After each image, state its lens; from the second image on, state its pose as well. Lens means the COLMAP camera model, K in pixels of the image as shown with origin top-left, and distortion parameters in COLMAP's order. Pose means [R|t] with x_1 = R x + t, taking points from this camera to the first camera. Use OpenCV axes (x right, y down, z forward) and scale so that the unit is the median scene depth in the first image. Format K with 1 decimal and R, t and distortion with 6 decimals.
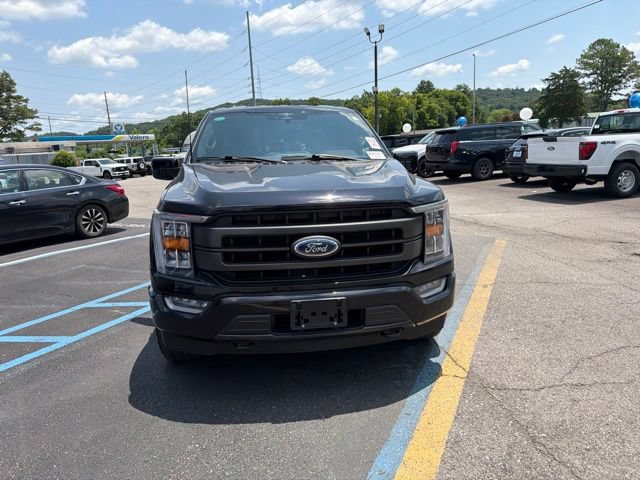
lens RADIAL K [[448.5, 0, 315.1], [0, 448.5, 234.6], [0, 0, 1]] dist [0.039080, -0.046449]
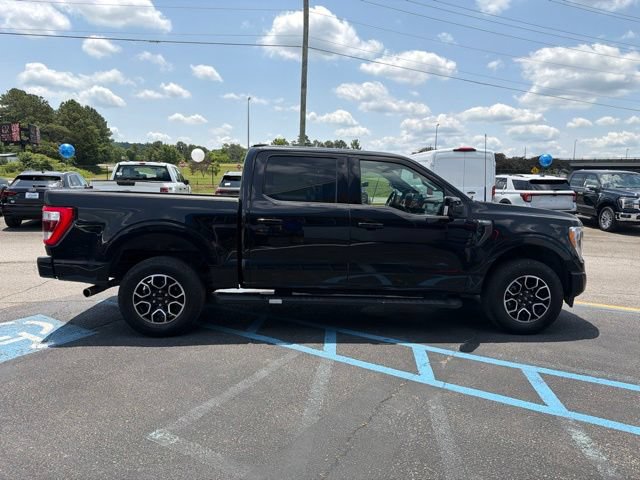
lens RADIAL K [[448.5, 0, 320.9], [0, 448.5, 234.9], [0, 0, 1]] dist [0.039080, -0.046449]
pose [[0.065362, -0.068212, 0.995527, -1.291122], [0.162410, 0.985085, 0.056833, -0.169281], [-0.984556, 0.157969, 0.075465, 1.087605]]
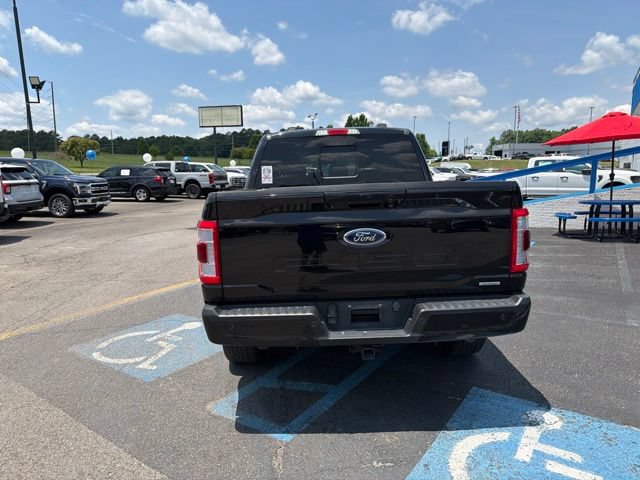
lens RADIAL K [[448.5, 0, 316.7], [0, 448.5, 239.6], [0, 0, 1]] dist [0.039080, -0.046449]
pose [[-0.991416, 0.043920, 0.123148, -0.179139], [0.081303, 0.944731, 0.317605, -0.431066], [-0.102392, 0.324891, -0.940192, 2.297860]]
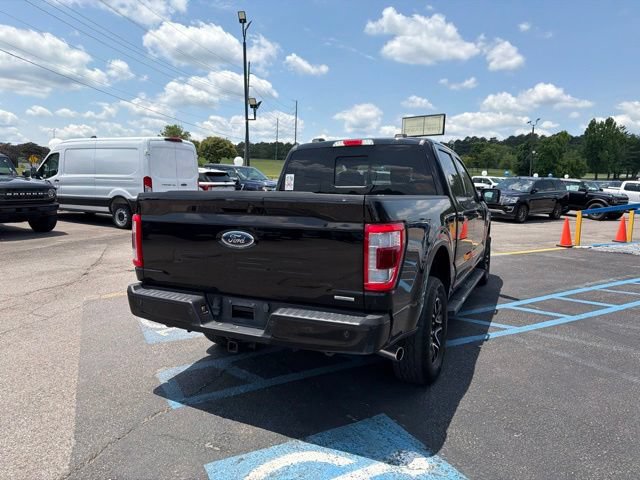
lens RADIAL K [[448.5, 0, 315.9], [0, 448.5, 235.3], [0, 0, 1]] dist [0.039080, -0.046449]
pose [[-0.829418, -0.034565, 0.557558, -0.597768], [0.122575, 0.962500, 0.242011, -0.392396], [-0.545015, 0.269071, -0.794078, 2.192616]]
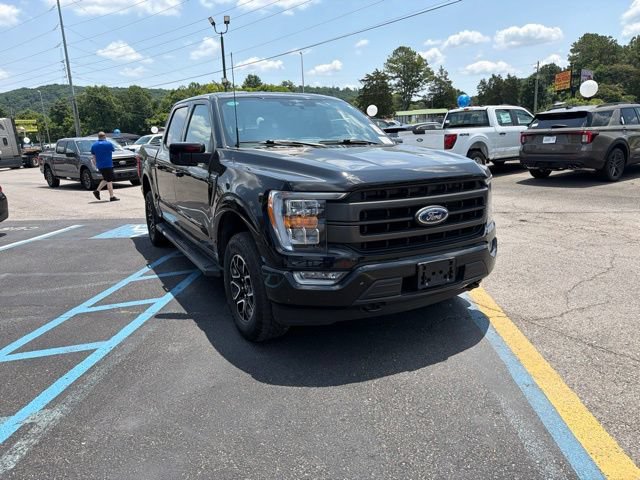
lens RADIAL K [[448.5, 0, 313.9], [0, 448.5, 236.7], [0, 0, 1]] dist [0.039080, -0.046449]
pose [[0.933627, -0.072477, 0.350838, -0.374338], [0.066112, 0.997358, 0.030103, 0.014671], [-0.352093, -0.004911, 0.935952, 0.010455]]
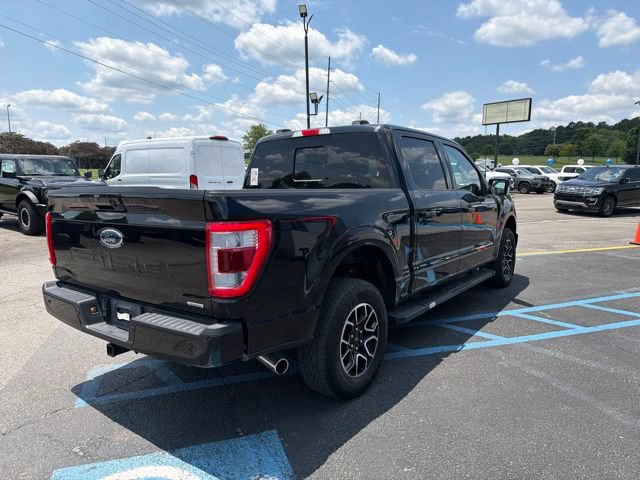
lens RADIAL K [[448.5, 0, 316.6], [0, 448.5, 242.4], [0, 0, 1]] dist [0.039080, -0.046449]
pose [[-0.710709, -0.053025, 0.701485, -0.765474], [0.165796, 0.956441, 0.240274, -0.343677], [-0.683670, 0.287068, -0.670960, 1.981061]]
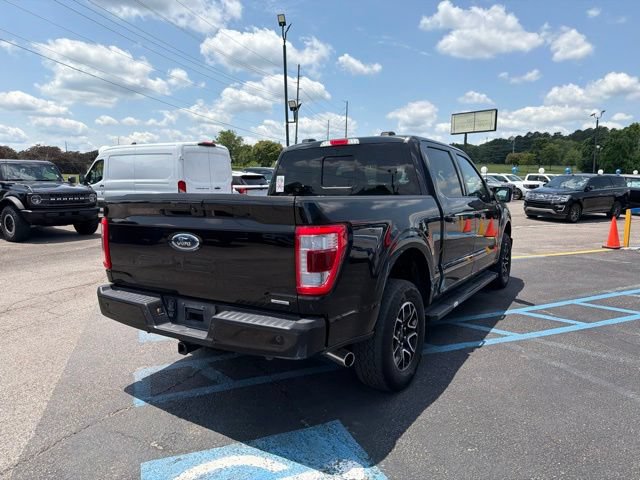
lens RADIAL K [[448.5, 0, 316.6], [0, 448.5, 241.5], [0, 0, 1]] dist [0.039080, -0.046449]
pose [[-0.759484, -0.038639, 0.649377, -0.703801], [0.153139, 0.959561, 0.236200, -0.370884], [-0.632244, 0.278835, -0.722855, 2.099120]]
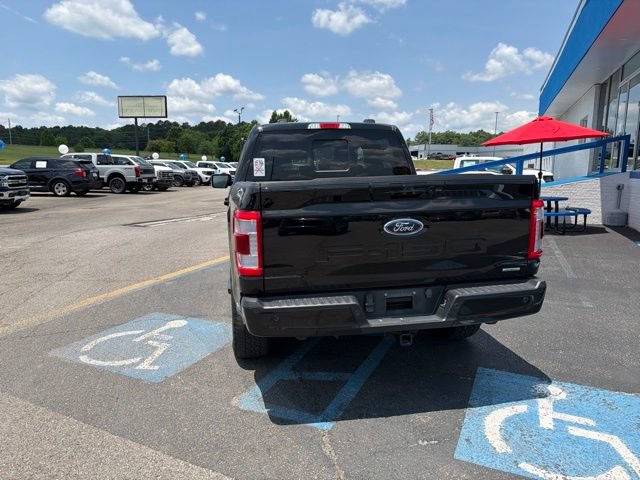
lens RADIAL K [[448.5, 0, 316.4], [0, 448.5, 241.1], [0, 0, 1]] dist [0.039080, -0.046449]
pose [[-0.997516, 0.053689, -0.045608, -0.031345], [0.035205, 0.940705, 0.337395, -0.434106], [0.061018, 0.334951, -0.940258, 2.309520]]
